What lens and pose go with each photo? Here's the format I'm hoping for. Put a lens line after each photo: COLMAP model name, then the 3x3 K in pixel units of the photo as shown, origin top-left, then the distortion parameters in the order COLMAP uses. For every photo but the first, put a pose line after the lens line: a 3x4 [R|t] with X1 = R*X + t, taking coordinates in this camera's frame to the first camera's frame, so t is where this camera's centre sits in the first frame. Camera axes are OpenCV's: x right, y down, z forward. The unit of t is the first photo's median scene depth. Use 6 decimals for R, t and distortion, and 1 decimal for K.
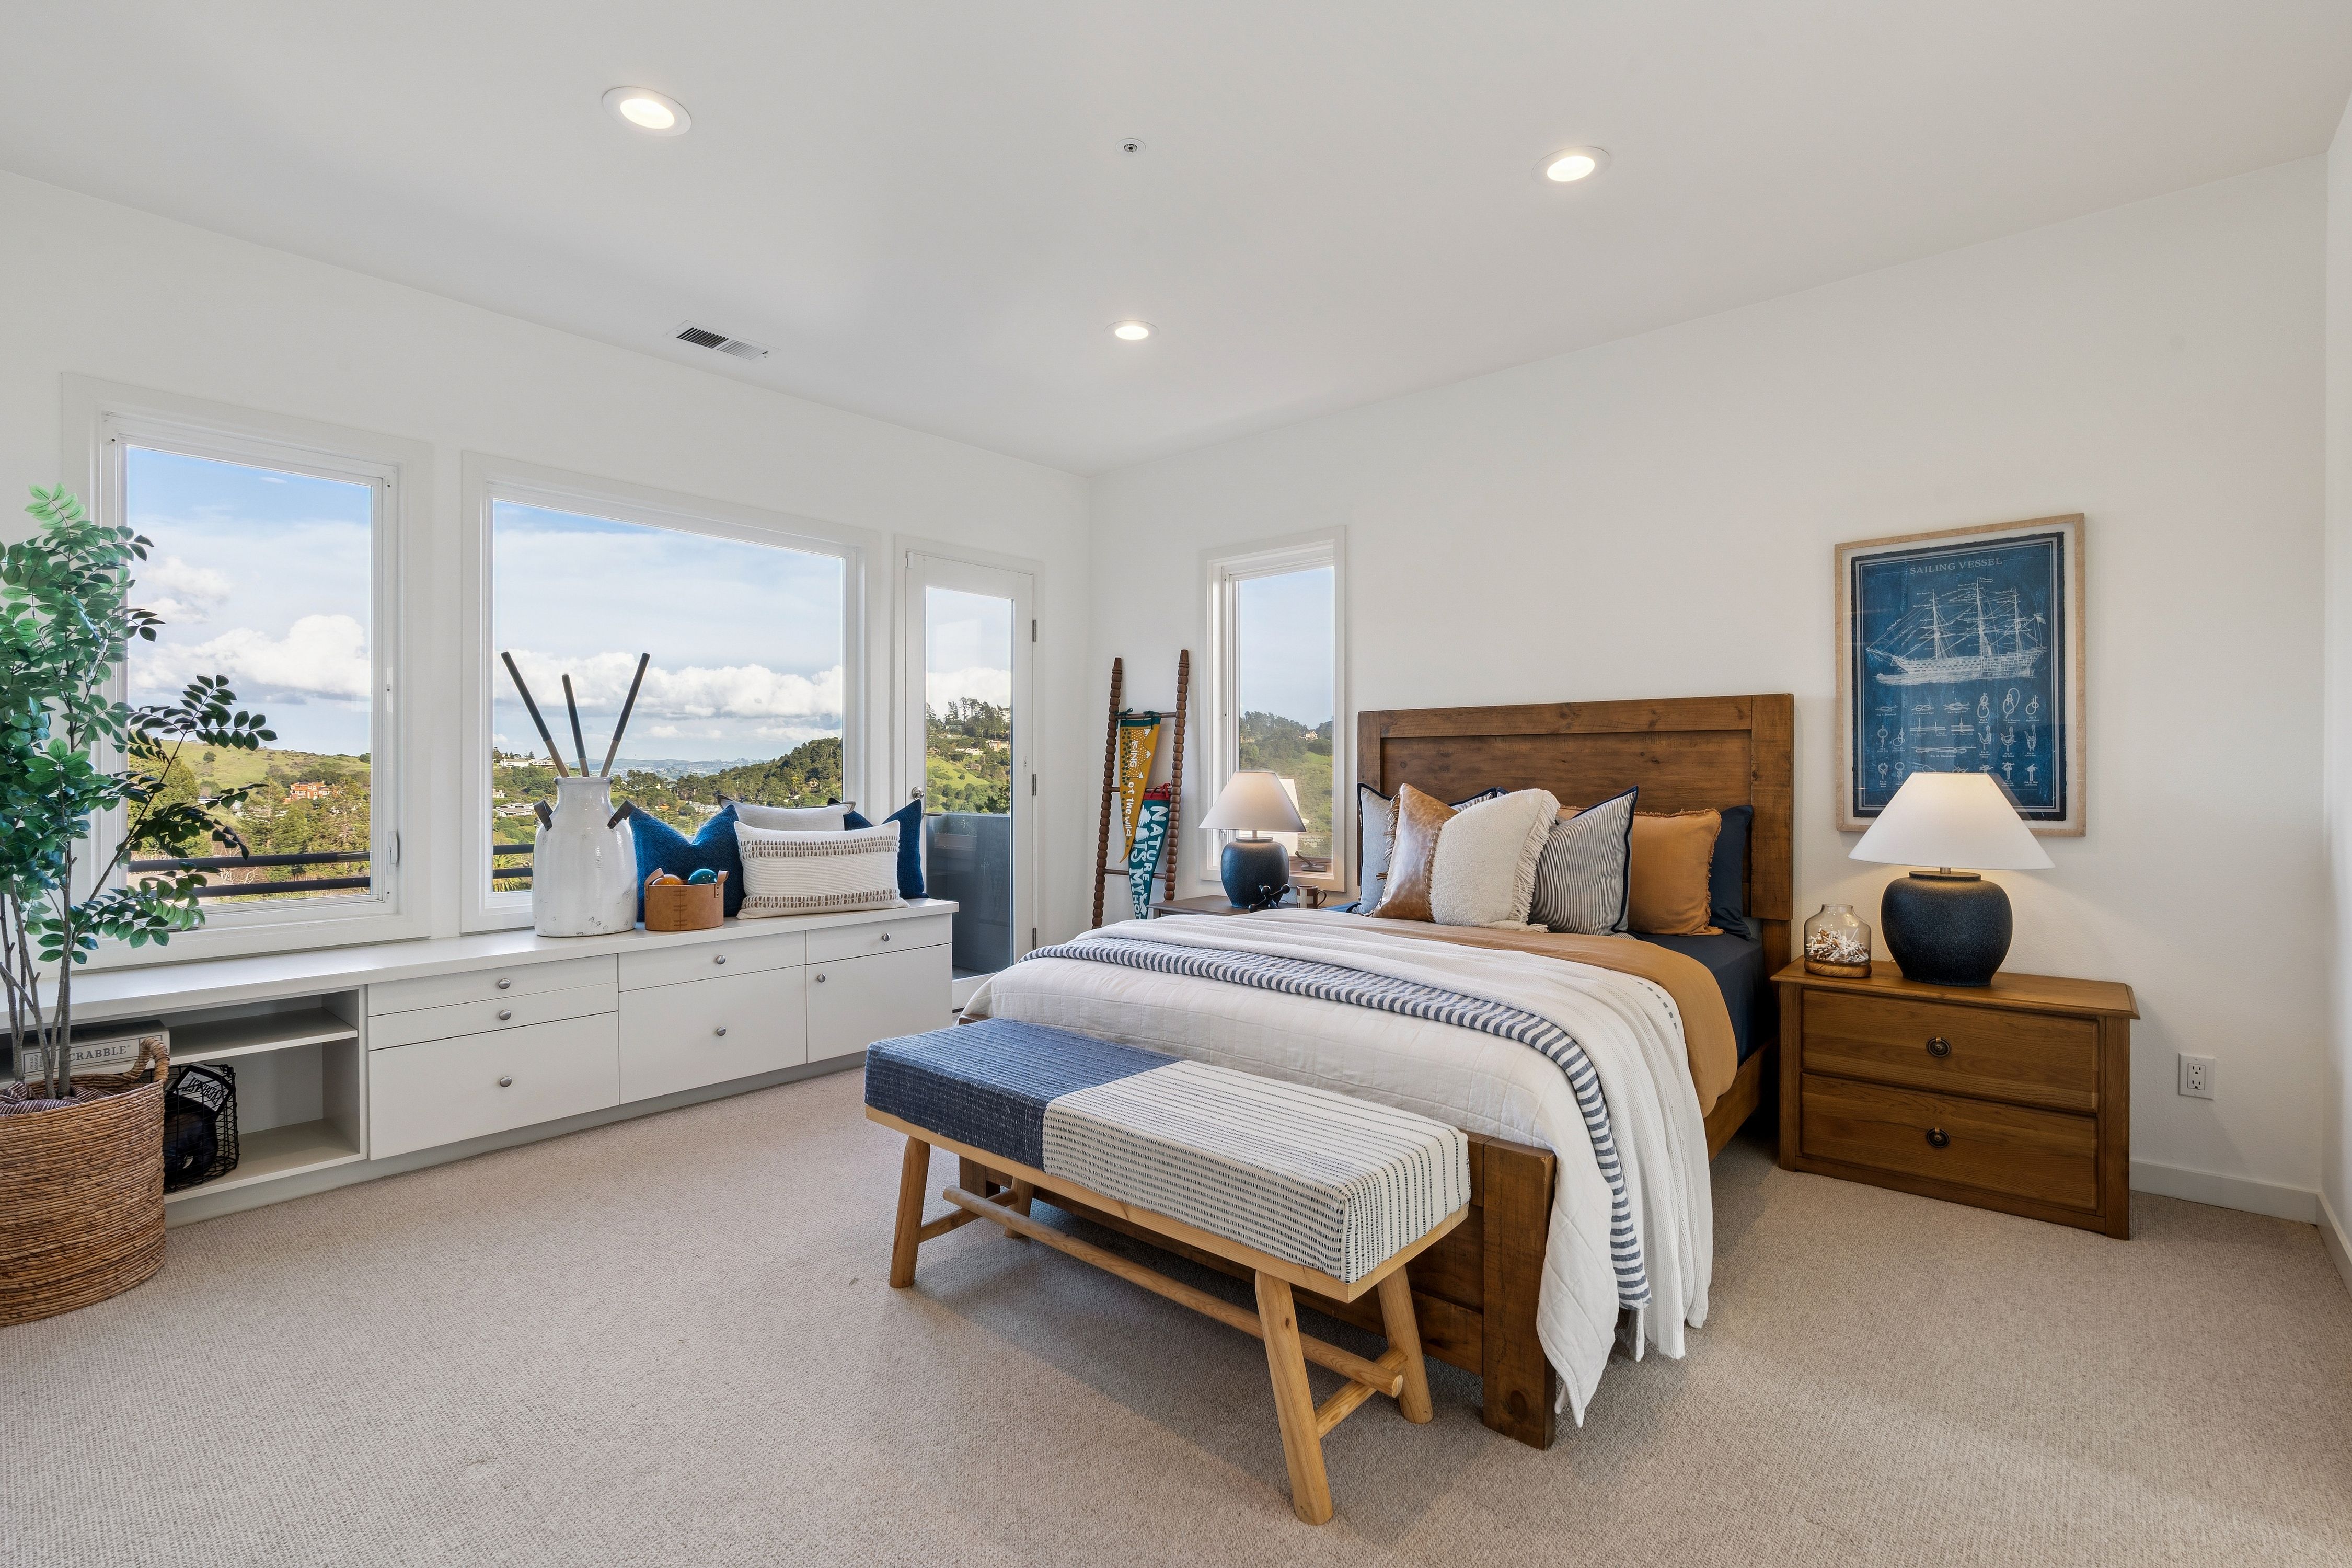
lens RADIAL K [[1077.7, 0, 1175.1], [0, 1077.7, 781.2], [0, 0, 1]] dist [-0.003270, -0.000249]
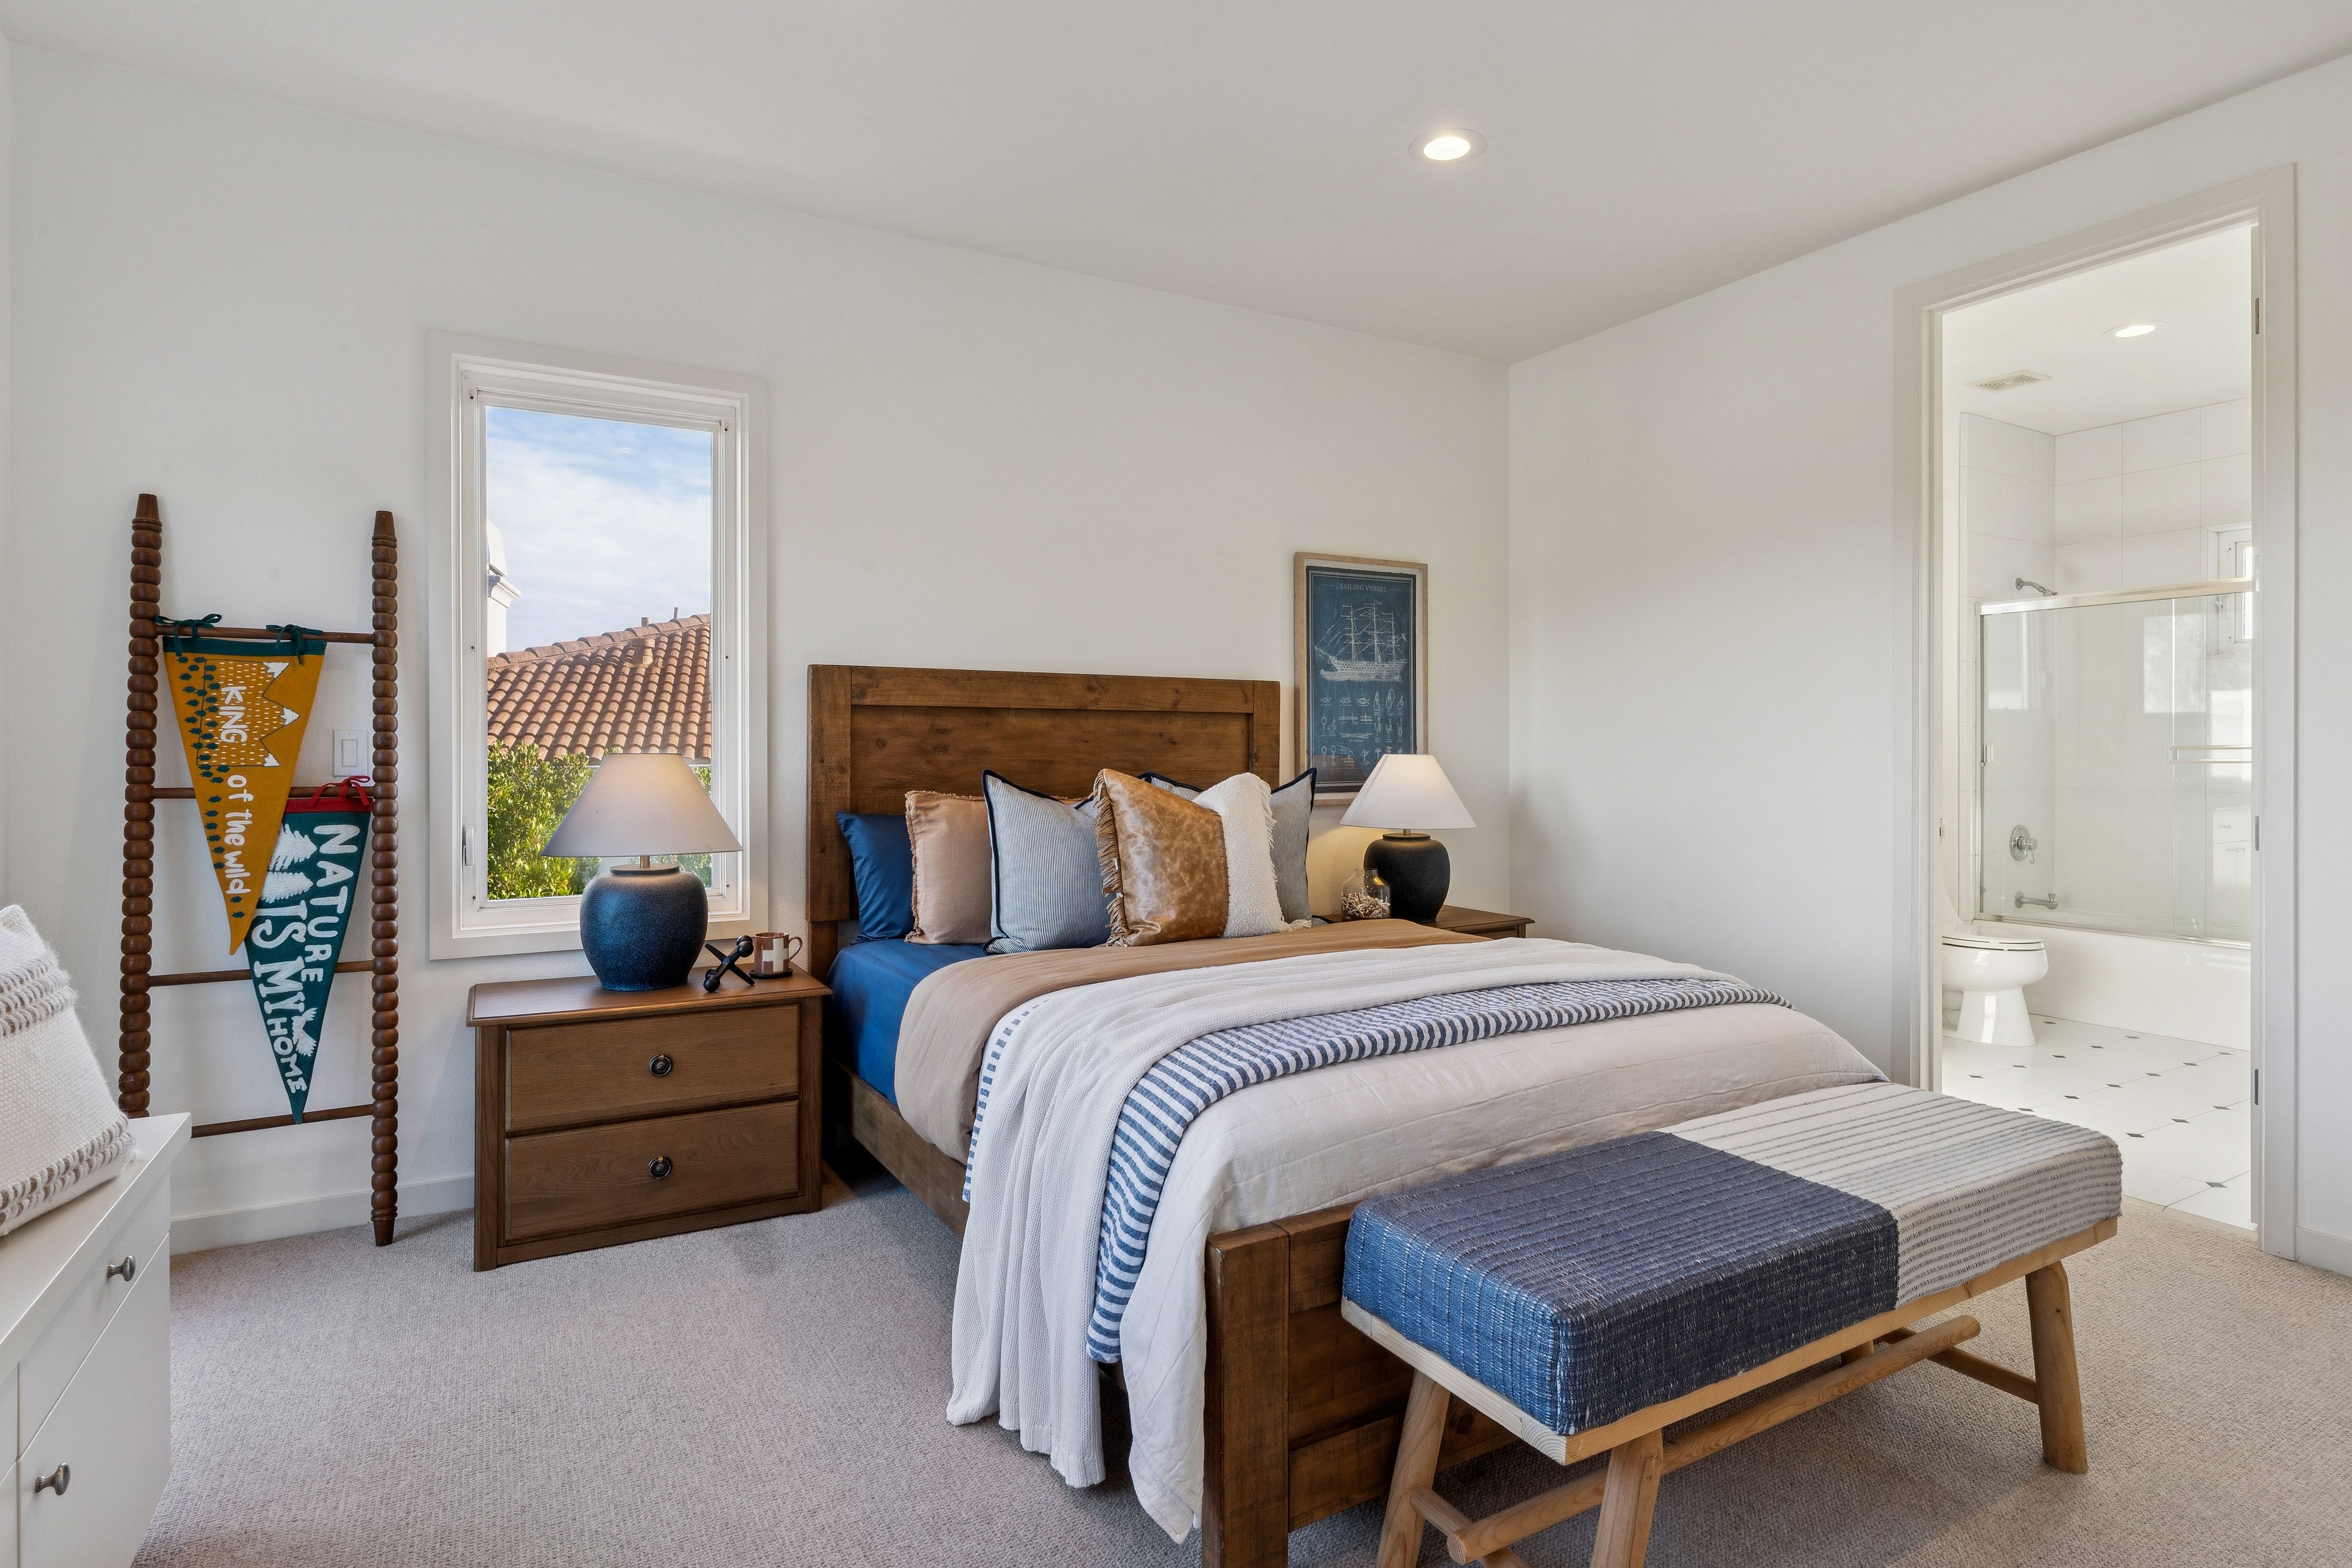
lens RADIAL K [[1203.3, 0, 1177.4], [0, 1203.3, 758.2], [0, 0, 1]] dist [-0.005103, -0.000376]
pose [[0.318252, -0.004342, 0.947996, -0.536177], [0.007133, 0.999972, 0.002185, -0.006448], [-0.947979, 0.006066, 0.318274, 0.618878]]
